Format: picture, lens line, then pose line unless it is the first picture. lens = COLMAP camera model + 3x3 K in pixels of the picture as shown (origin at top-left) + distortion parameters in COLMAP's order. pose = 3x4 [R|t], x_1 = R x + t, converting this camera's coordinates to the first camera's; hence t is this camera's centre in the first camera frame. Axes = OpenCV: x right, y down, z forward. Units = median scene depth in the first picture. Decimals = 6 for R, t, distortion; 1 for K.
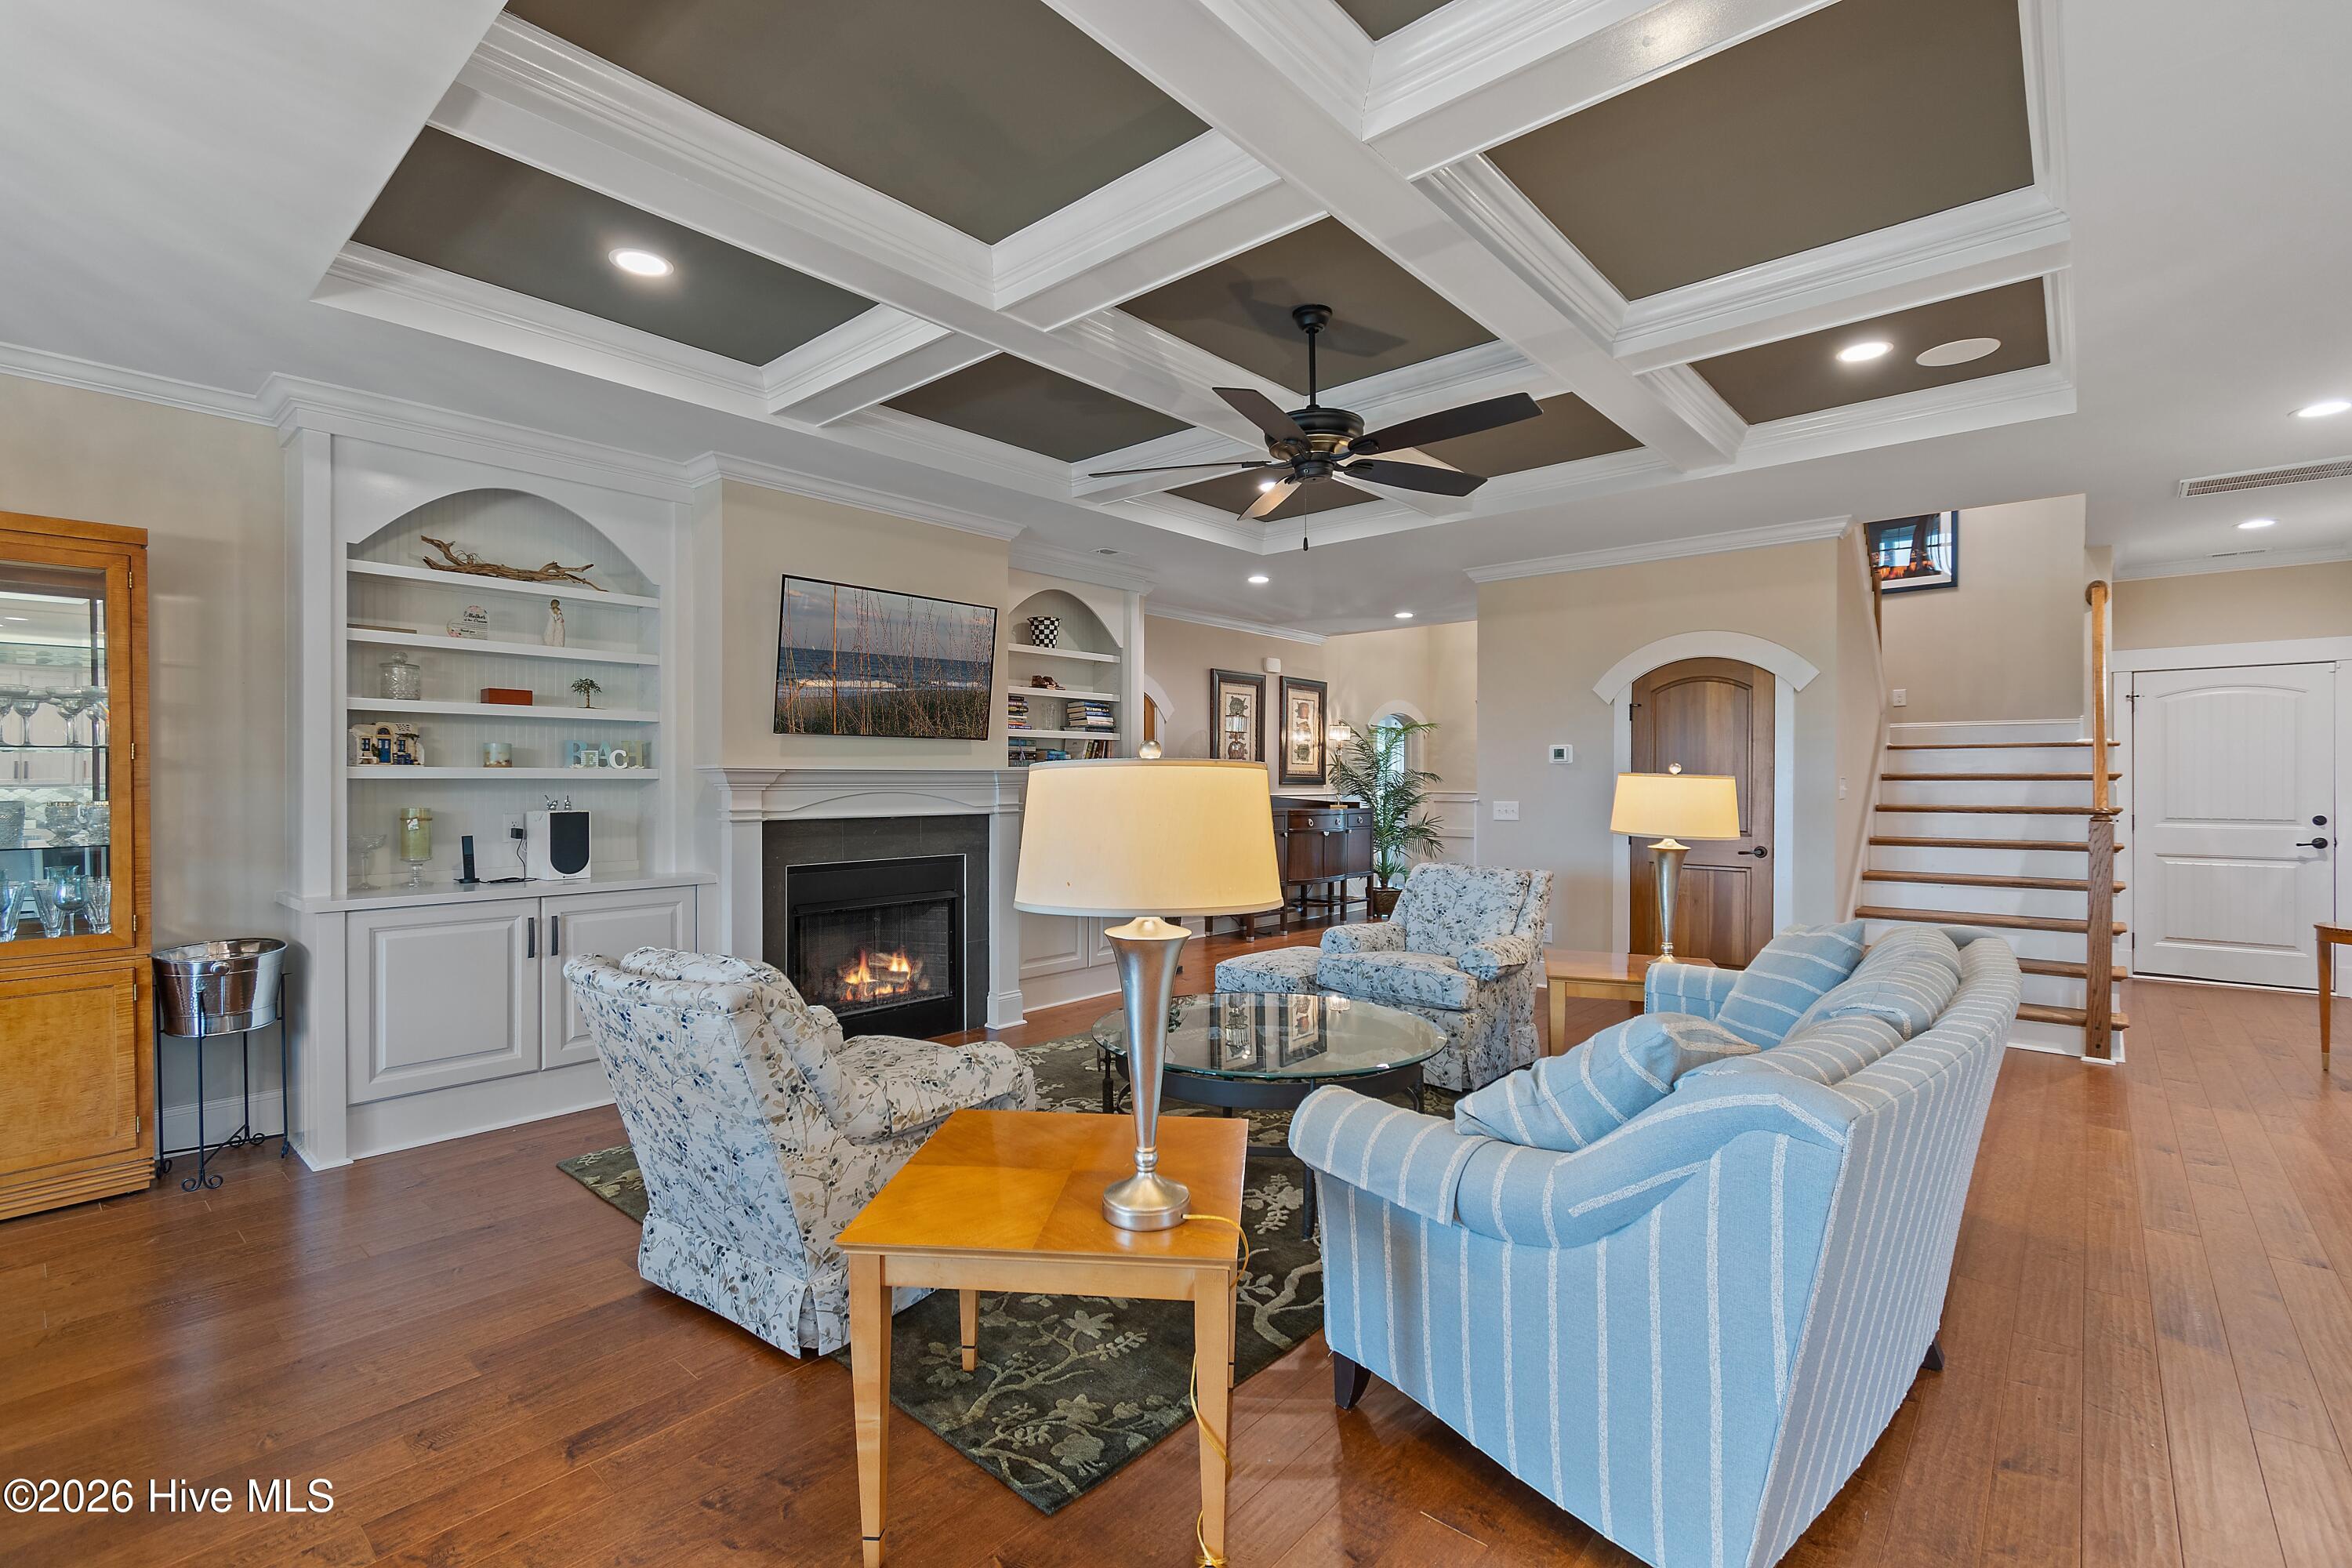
lens RADIAL K [[1037.0, 0, 1163.3], [0, 1037.0, 778.9], [0, 0, 1]] dist [0.005766, -0.003596]
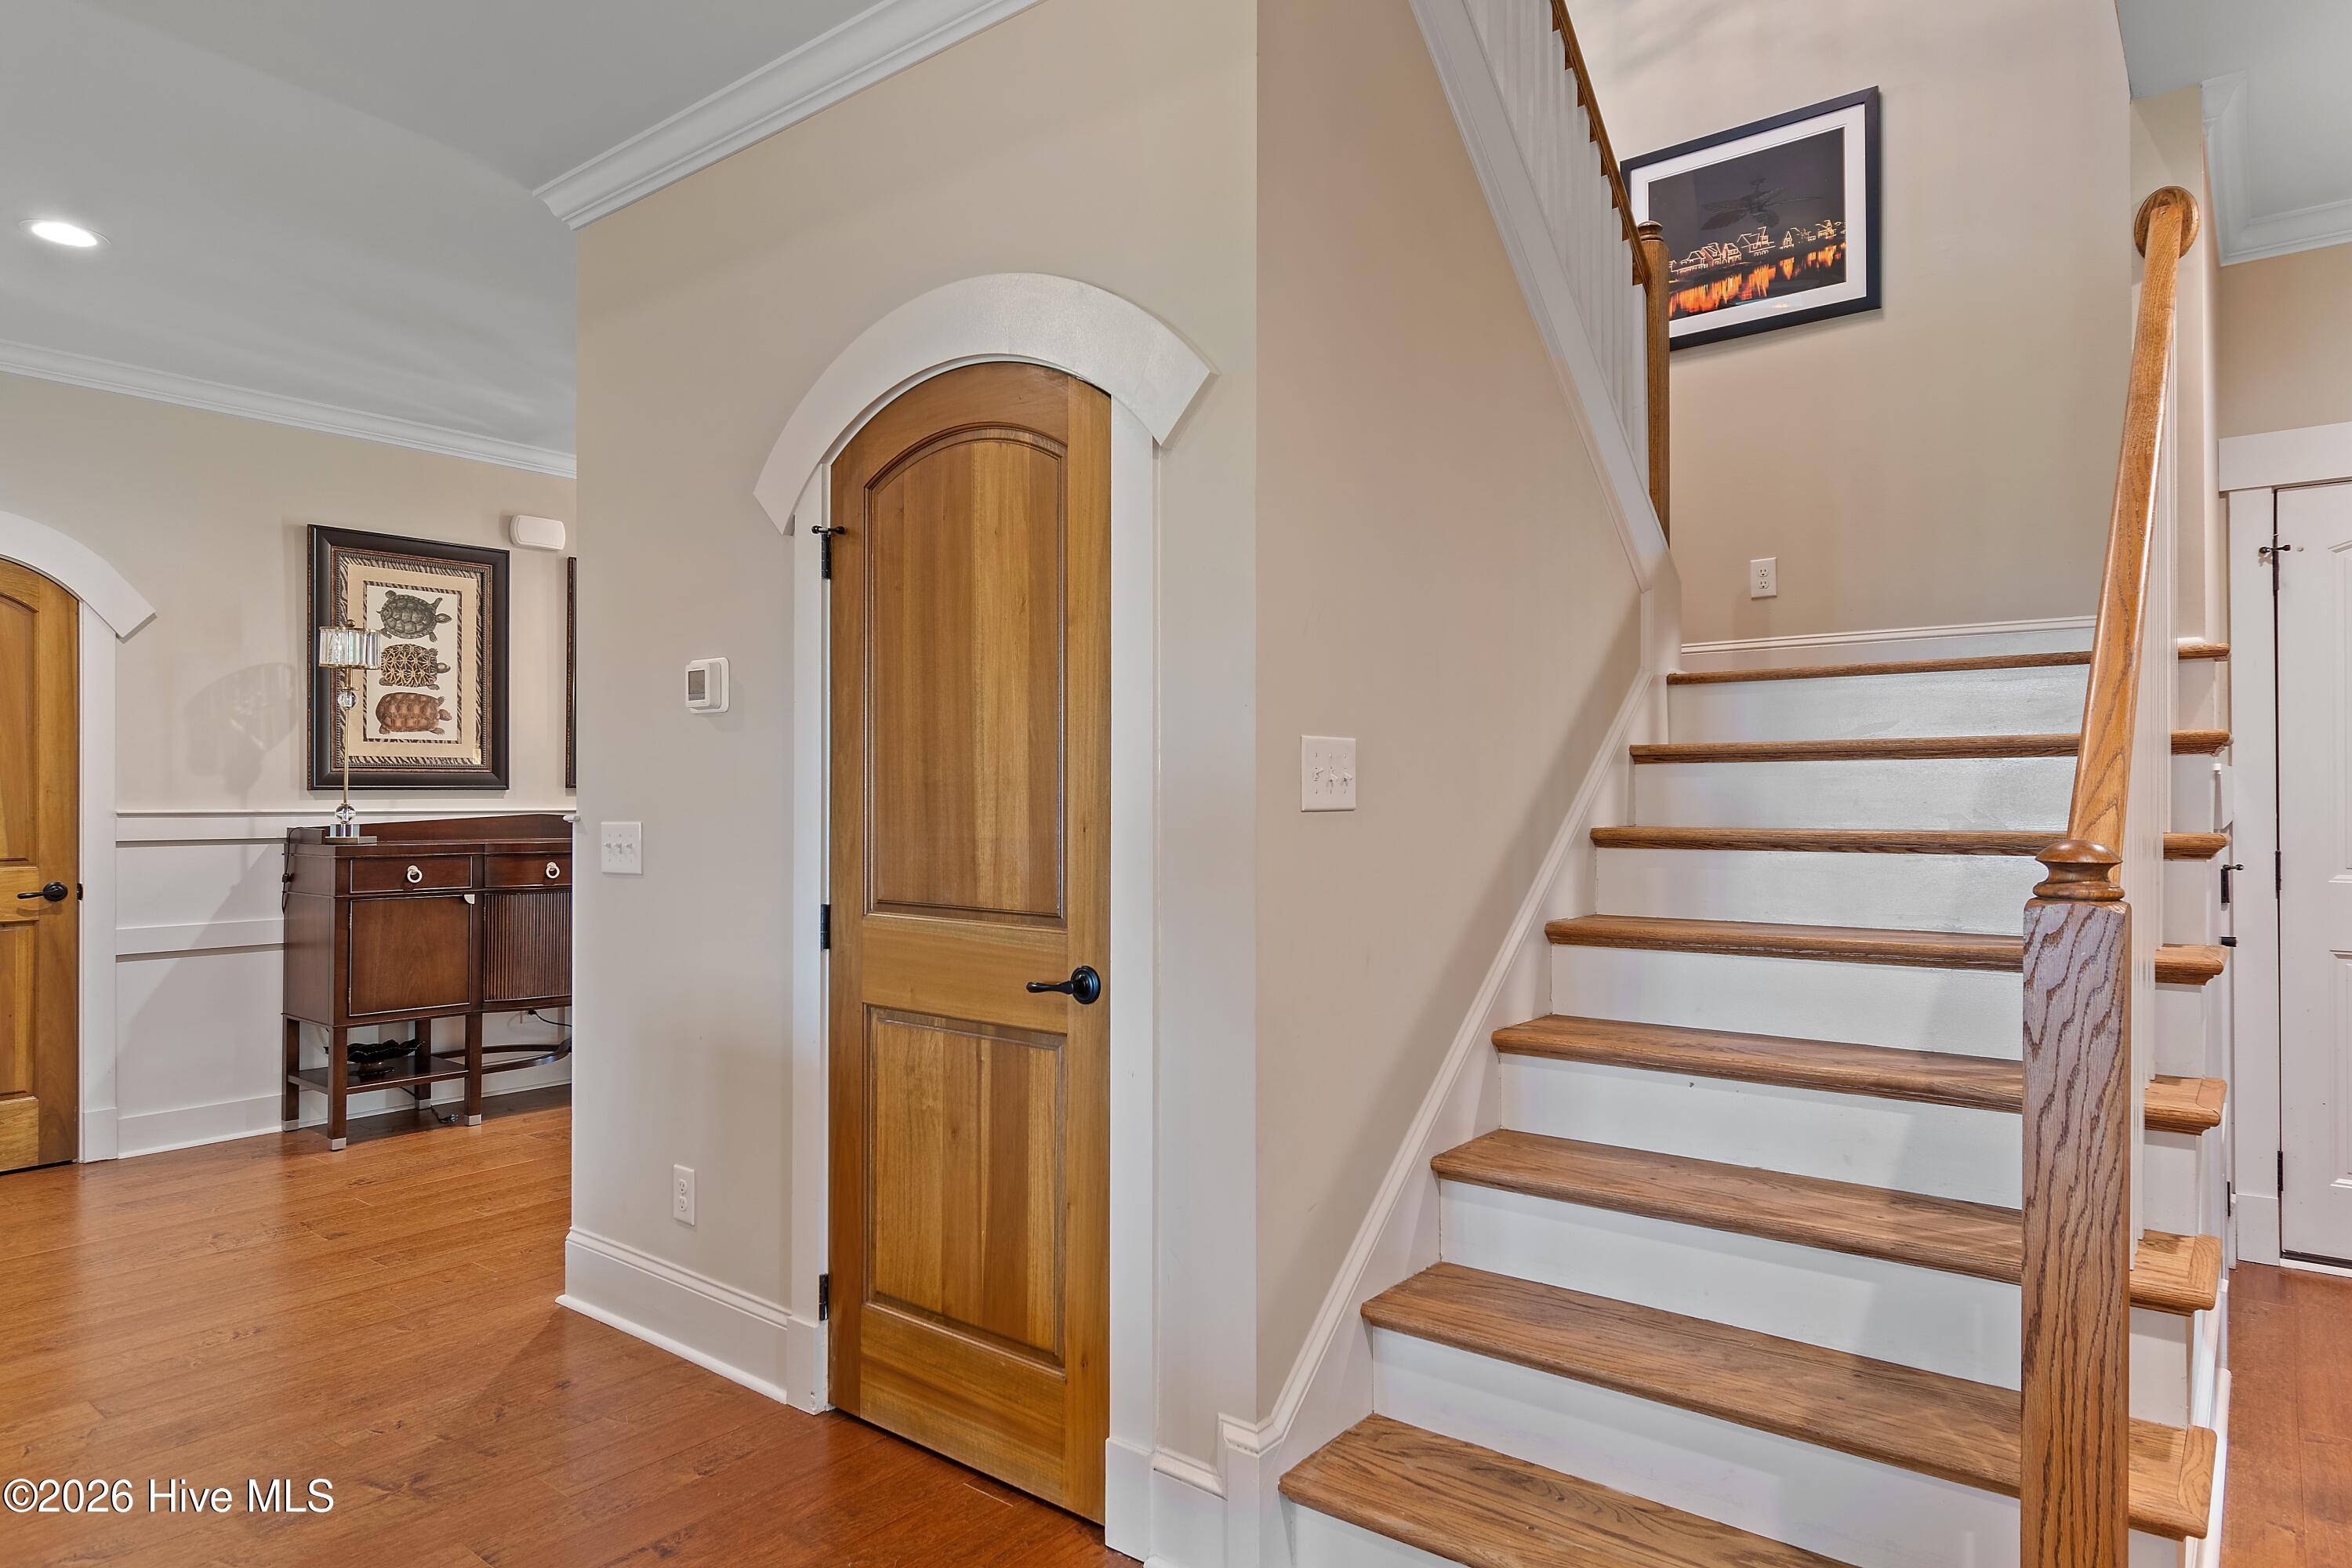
lens RADIAL K [[1376.1, 0, 1173.2], [0, 1376.1, 786.5], [0, 0, 1]] dist [-0.002885, 0.000268]
pose [[0.998348, -0.002383, 0.057407, 0.495569], [0.002642, 0.999987, -0.004424, 0.011592], [-0.057396, 0.004569, 0.998341, 0.514669]]
